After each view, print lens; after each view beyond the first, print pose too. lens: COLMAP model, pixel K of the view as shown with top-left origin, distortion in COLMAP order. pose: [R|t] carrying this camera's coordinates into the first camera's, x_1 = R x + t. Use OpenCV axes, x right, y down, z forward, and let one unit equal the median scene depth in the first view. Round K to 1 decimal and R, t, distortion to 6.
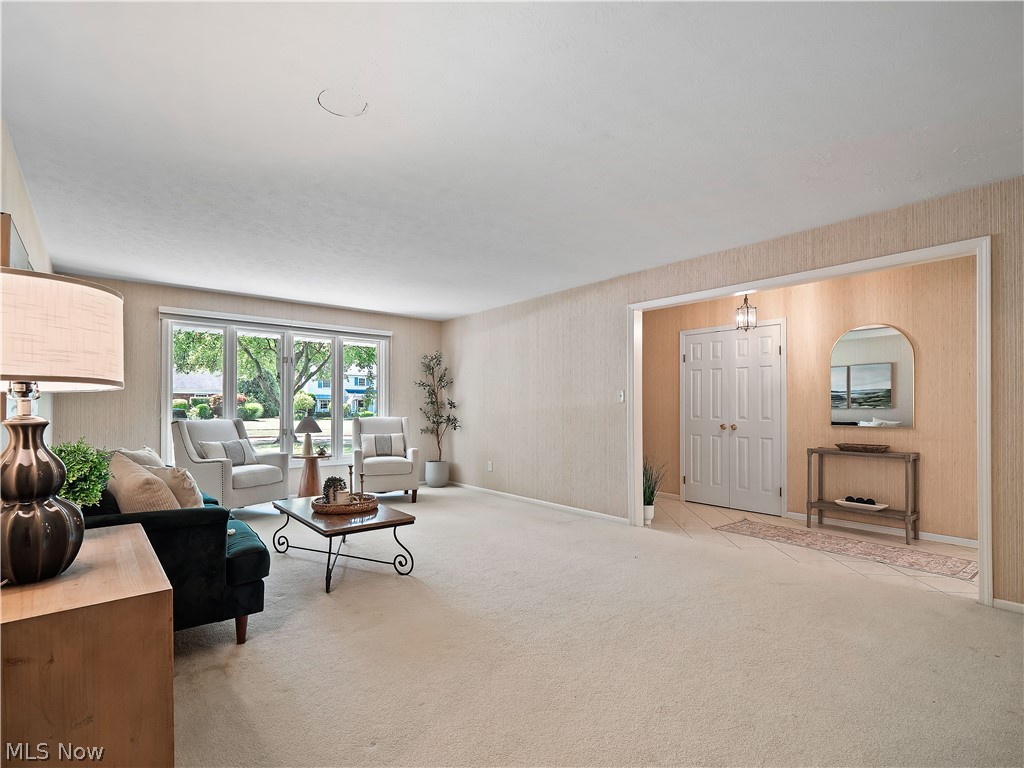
lens RADIAL K [[502.4, 0, 513.8], [0, 502.4, 392.5], [0, 0, 1]] dist [0.006323, -0.003428]
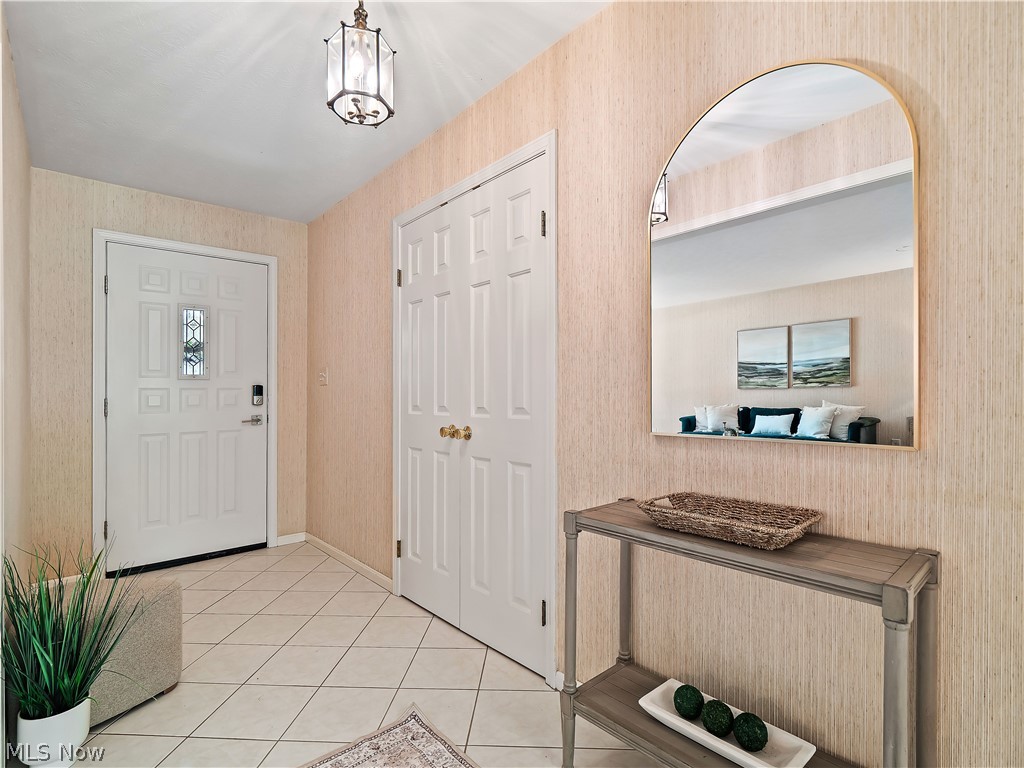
lens RADIAL K [[502.4, 0, 513.9], [0, 502.4, 394.0], [0, 0, 1]] dist [0.006323, -0.003428]
pose [[0.998705, -0.016702, 0.048049, 0.290352], [0.015342, 0.999475, 0.028542, 0.016862], [-0.048501, -0.027768, 0.998437, 0.378166]]
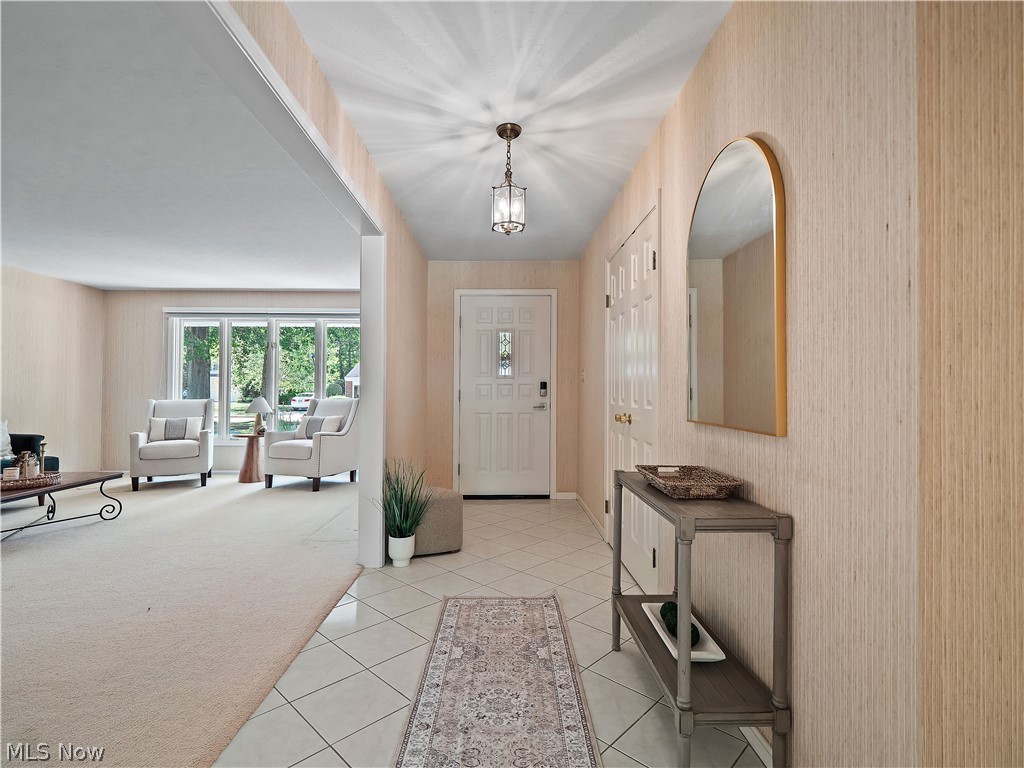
lens RADIAL K [[502.4, 0, 510.2], [0, 502.4, 383.5], [0, 0, 1]] dist [0.006323, -0.003428]
pose [[0.788861, -0.014345, -0.614404, 0.422800], [0.021813, 0.999751, 0.004666, 0.016507], [0.614185, -0.017082, 0.788977, 0.320733]]
